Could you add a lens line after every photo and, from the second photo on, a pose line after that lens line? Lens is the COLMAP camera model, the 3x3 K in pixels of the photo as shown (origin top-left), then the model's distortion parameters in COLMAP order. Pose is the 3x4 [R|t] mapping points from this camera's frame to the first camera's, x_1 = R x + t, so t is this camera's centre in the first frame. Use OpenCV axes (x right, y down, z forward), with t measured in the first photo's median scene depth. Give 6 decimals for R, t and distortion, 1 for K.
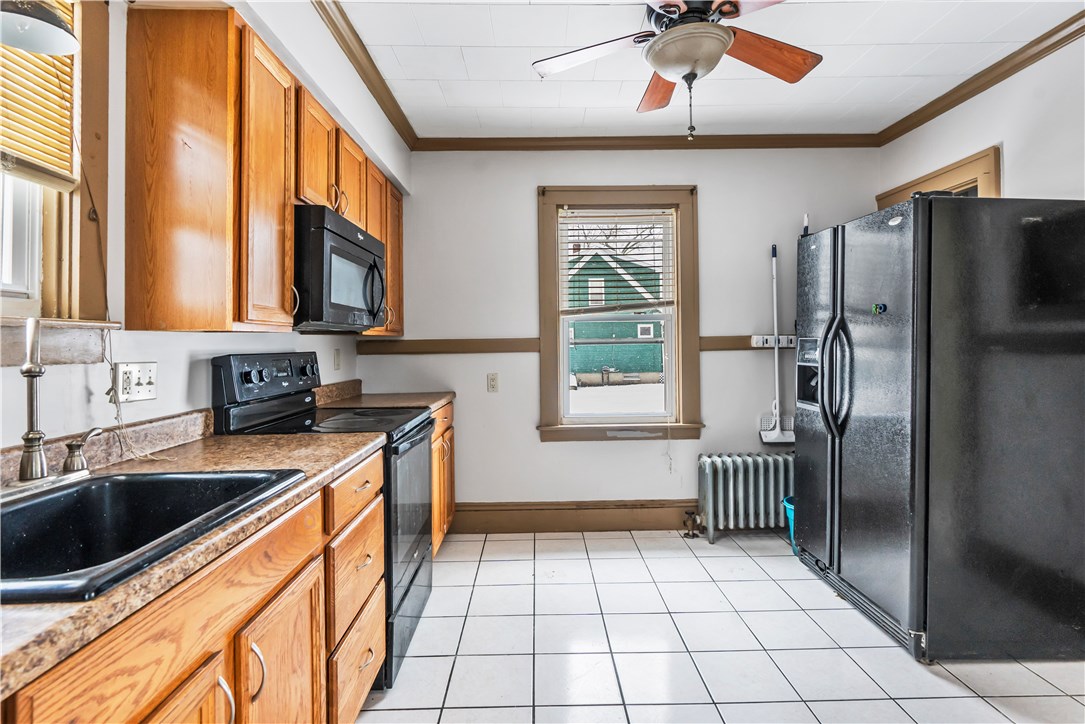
lens RADIAL K [[542.0, 0, 542.5], [0, 542.0, 362.0], [0, 0, 1]] dist [-0.000031, -0.000047]
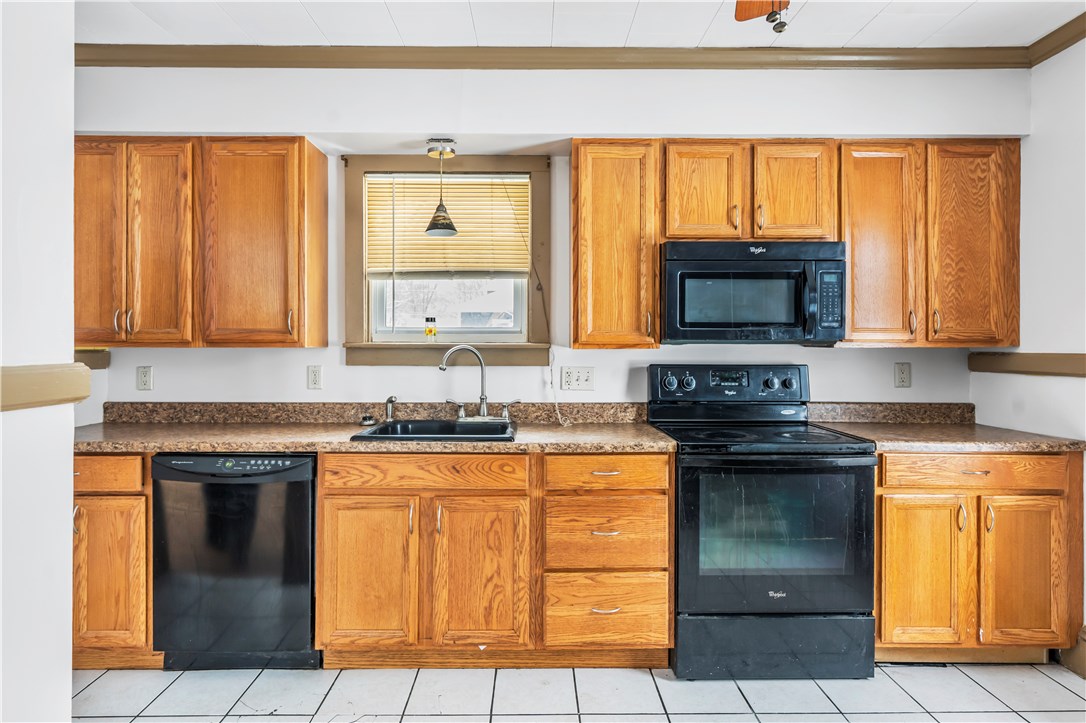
lens RADIAL K [[596.1, 0, 543.0], [0, 596.1, 361.5], [0, 0, 1]] dist [0.001568, 0.000225]
pose [[-0.001291, 0.034638, -0.999399, 1.556170], [-0.034563, 0.998801, 0.034661, -0.109826], [0.999402, 0.034587, -0.000092, 1.244641]]
